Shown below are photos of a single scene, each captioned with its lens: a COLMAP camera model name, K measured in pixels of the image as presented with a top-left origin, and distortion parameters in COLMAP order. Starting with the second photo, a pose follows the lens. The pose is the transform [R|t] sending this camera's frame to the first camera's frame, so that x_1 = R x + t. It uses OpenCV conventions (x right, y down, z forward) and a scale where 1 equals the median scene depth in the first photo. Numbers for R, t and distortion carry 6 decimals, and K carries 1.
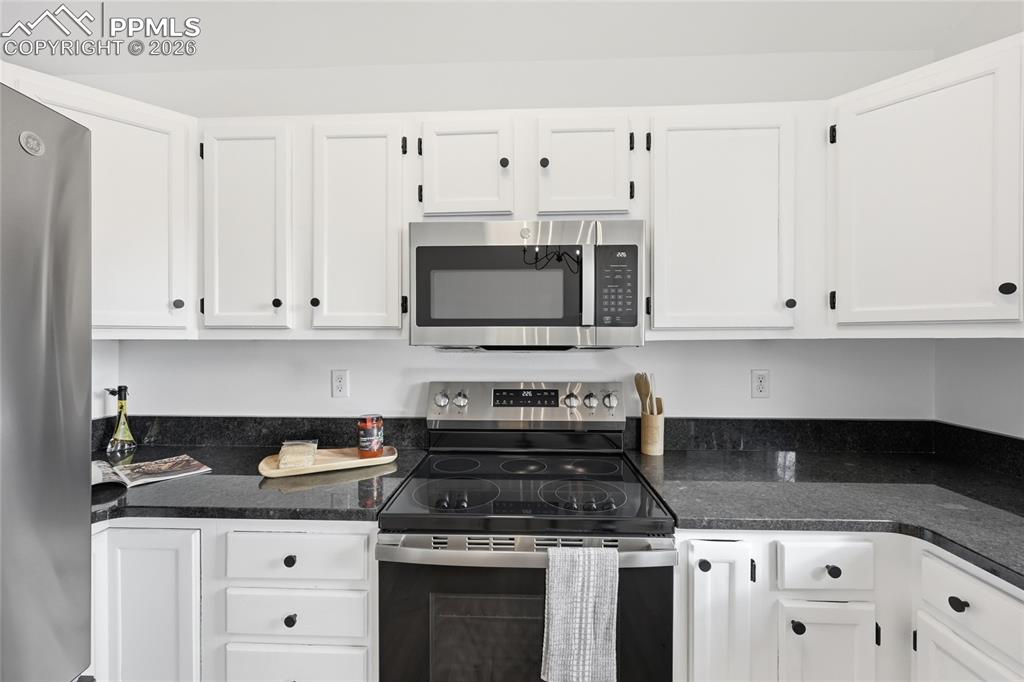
lens RADIAL K [[417.9, 0, 512.0], [0, 417.9, 341.0], [0, 0, 1]] dist [-0.000684, -0.000072]
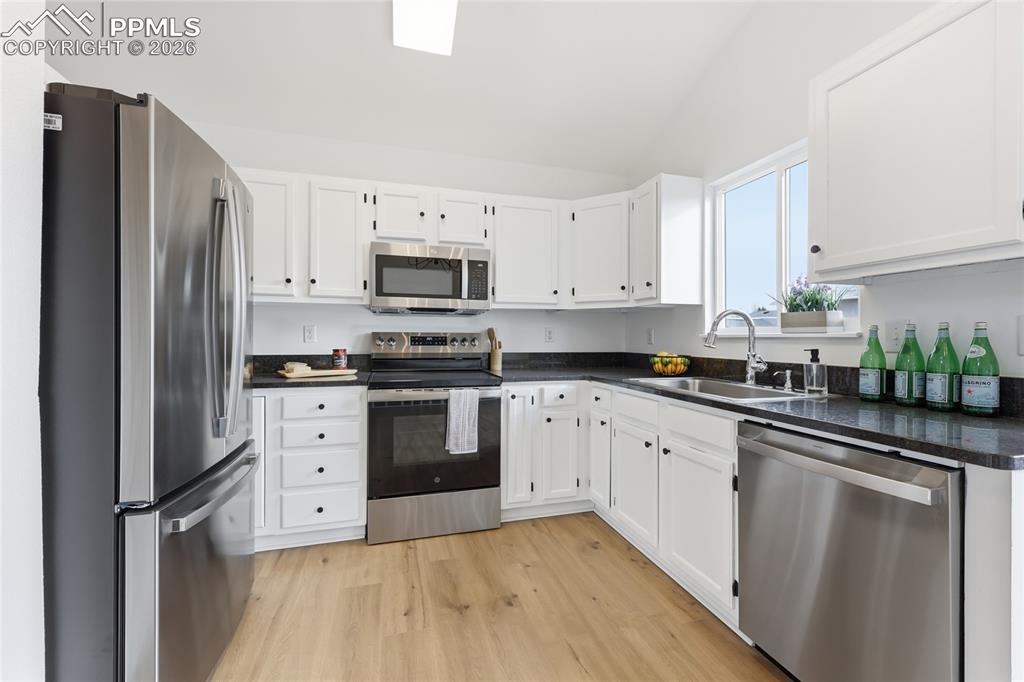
lens RADIAL K [[417.9, 0, 512.0], [0, 417.9, 341.0], [0, 0, 1]] dist [-0.000684, -0.000072]
pose [[0.947255, 0.003370, 0.320462, -0.242914], [-0.001834, 0.999985, -0.005094, 0.172358], [-0.320475, 0.004237, 0.947248, -0.972650]]
